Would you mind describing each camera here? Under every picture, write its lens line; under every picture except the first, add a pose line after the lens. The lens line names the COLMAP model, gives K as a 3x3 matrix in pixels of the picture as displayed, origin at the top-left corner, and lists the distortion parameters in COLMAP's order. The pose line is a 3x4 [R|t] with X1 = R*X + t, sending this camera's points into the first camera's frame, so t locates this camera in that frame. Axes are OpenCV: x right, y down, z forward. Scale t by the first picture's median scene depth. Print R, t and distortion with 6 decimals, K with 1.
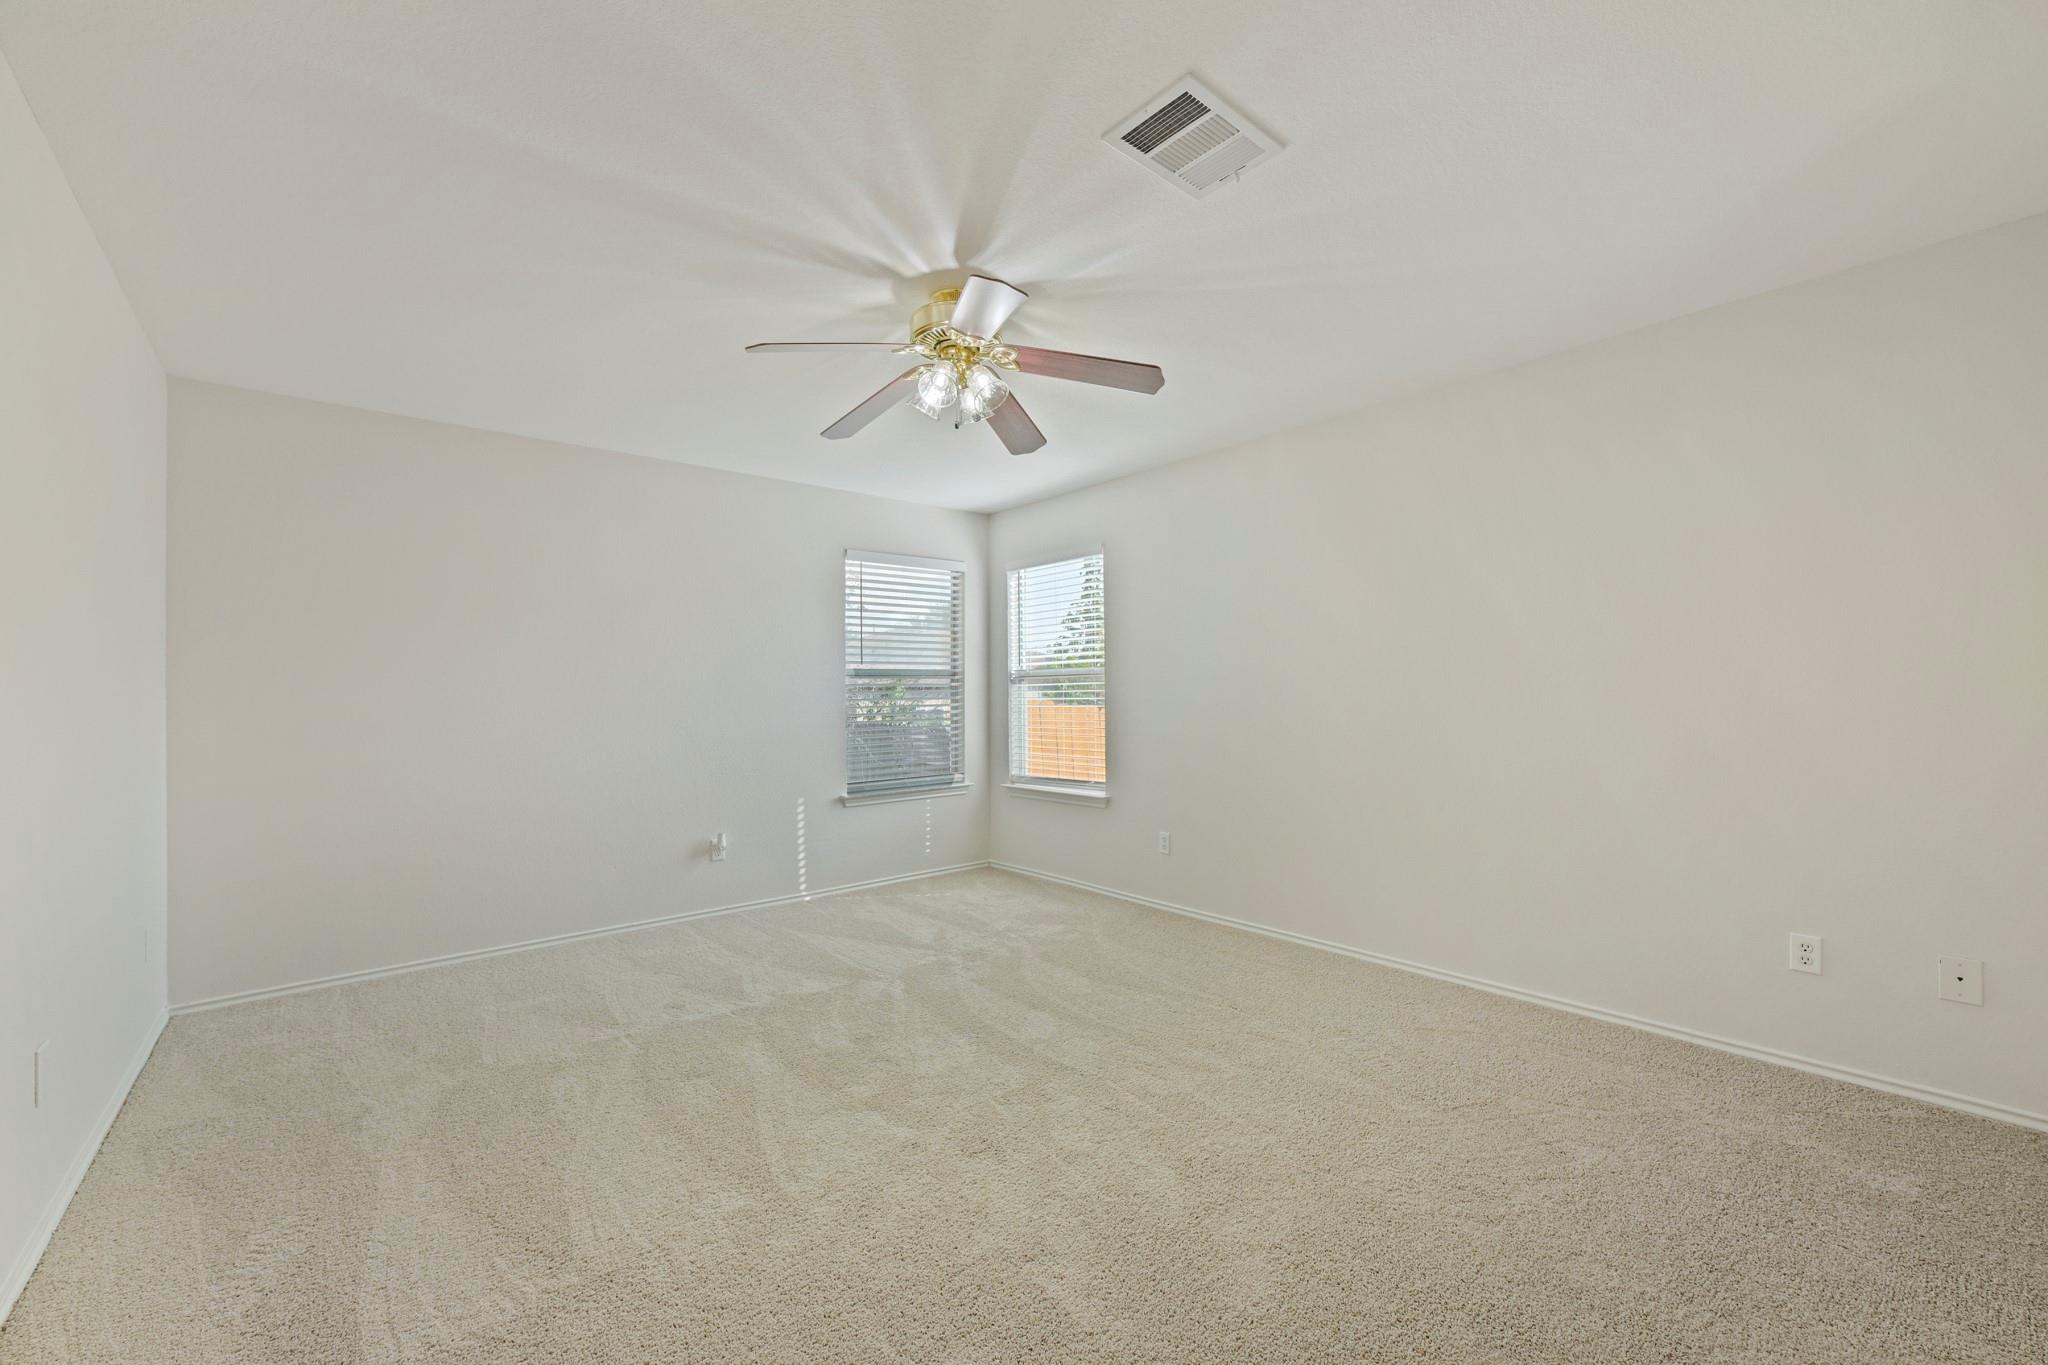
lens RADIAL K [[814.4, 0, 1026.8], [0, 814.4, 690.4], [0, 0, 1]] dist [0.001662, 0.000150]
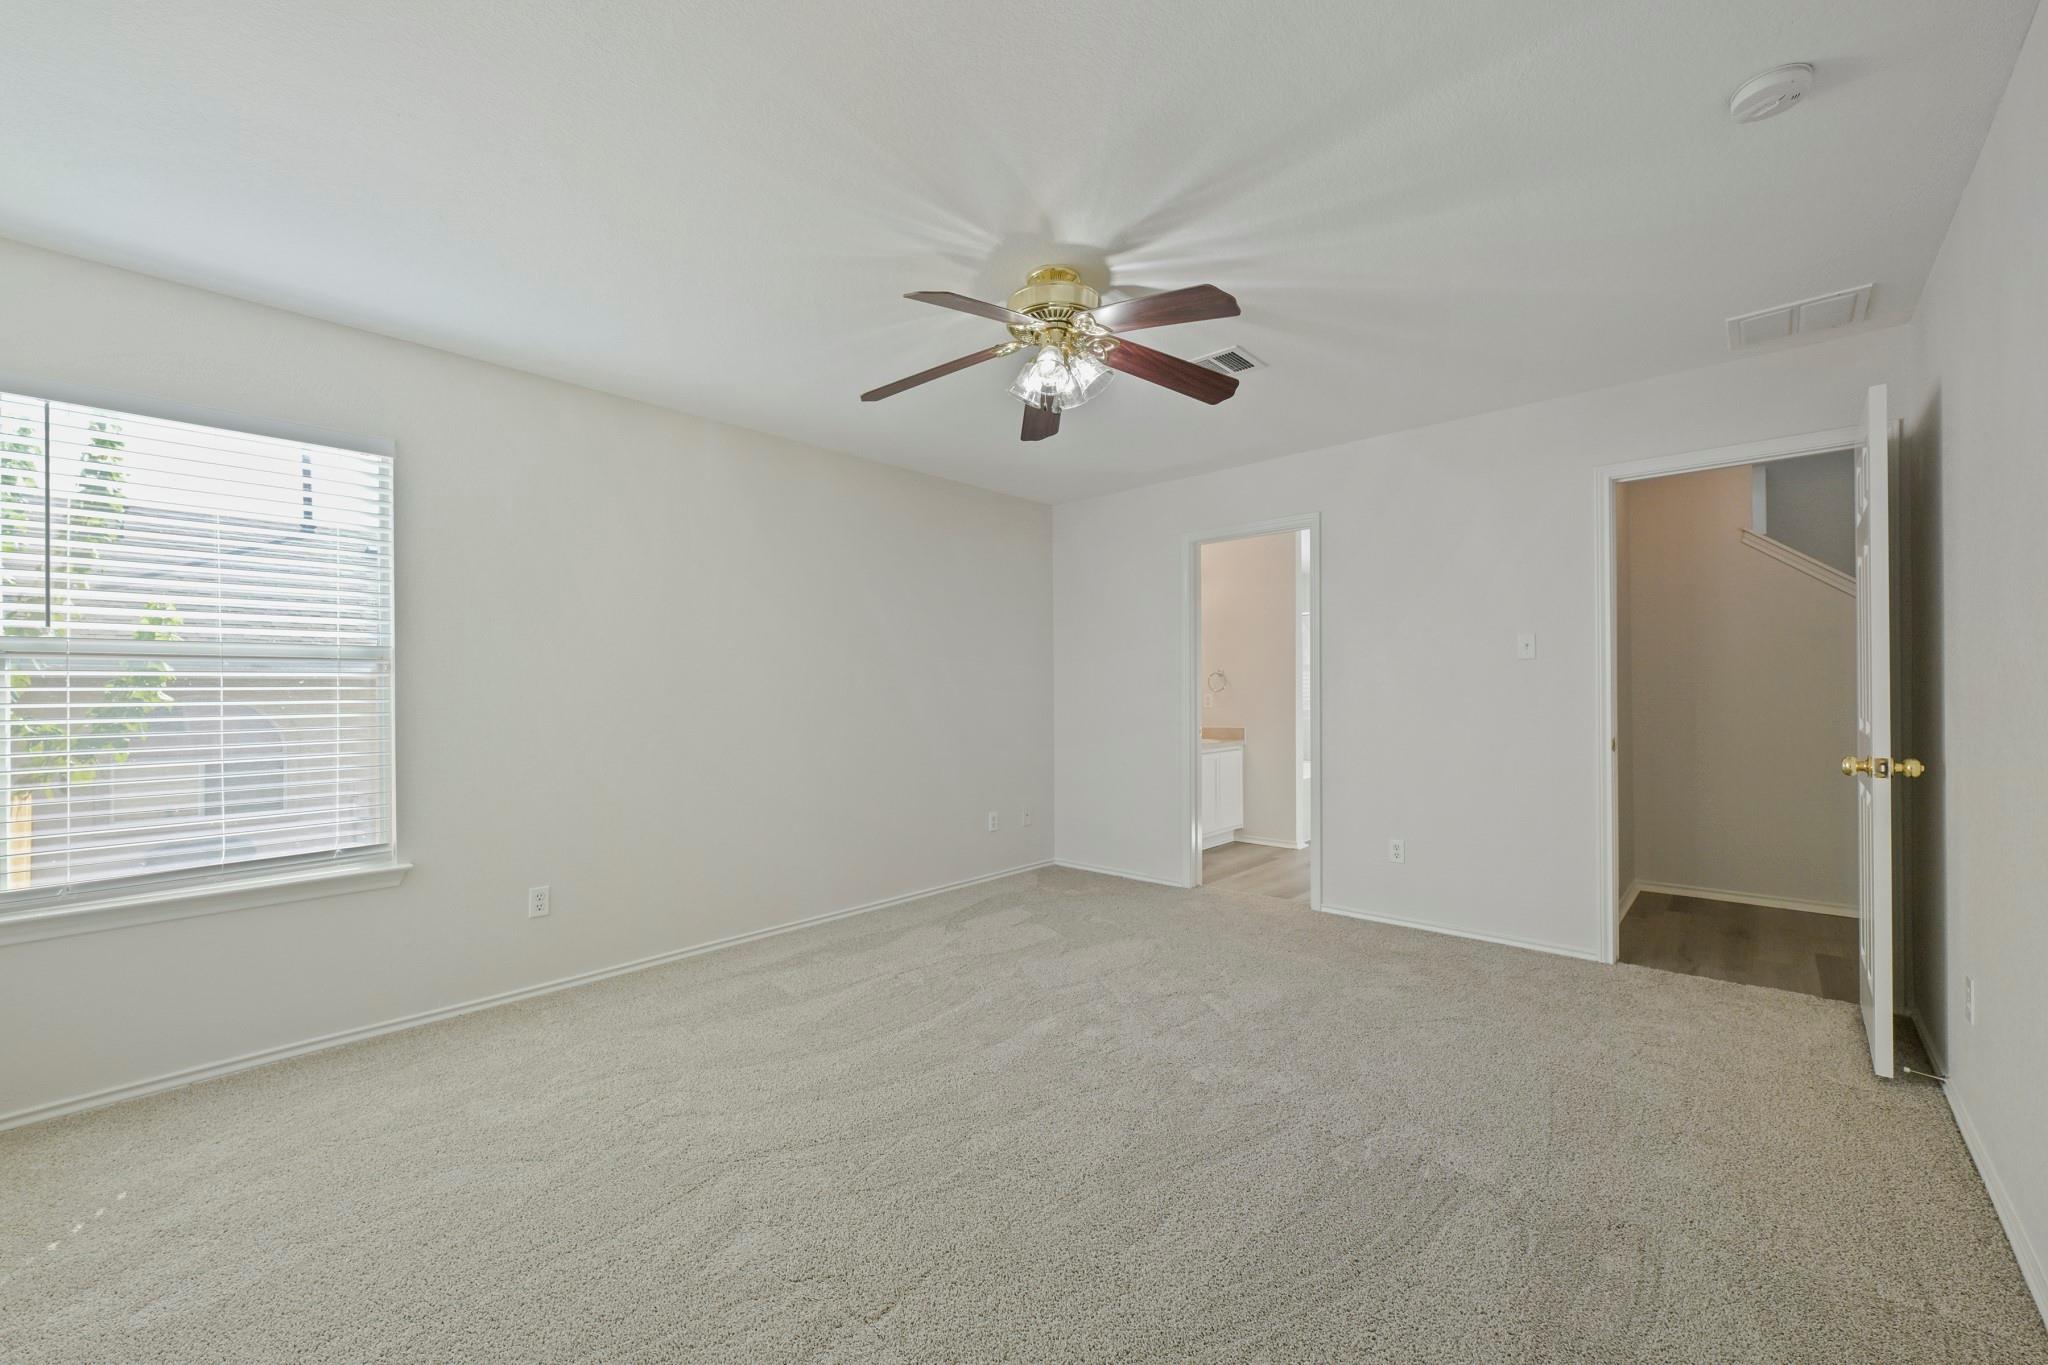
lens RADIAL K [[814.4, 0, 1026.8], [0, 814.4, 690.4], [0, 0, 1]] dist [0.001662, 0.000150]
pose [[-0.127412, 0.000337, 0.991850, -0.554993], [0.000305, 1.000000, -0.000301, 0.001313], [-0.991850, 0.000265, -0.127412, 0.621202]]
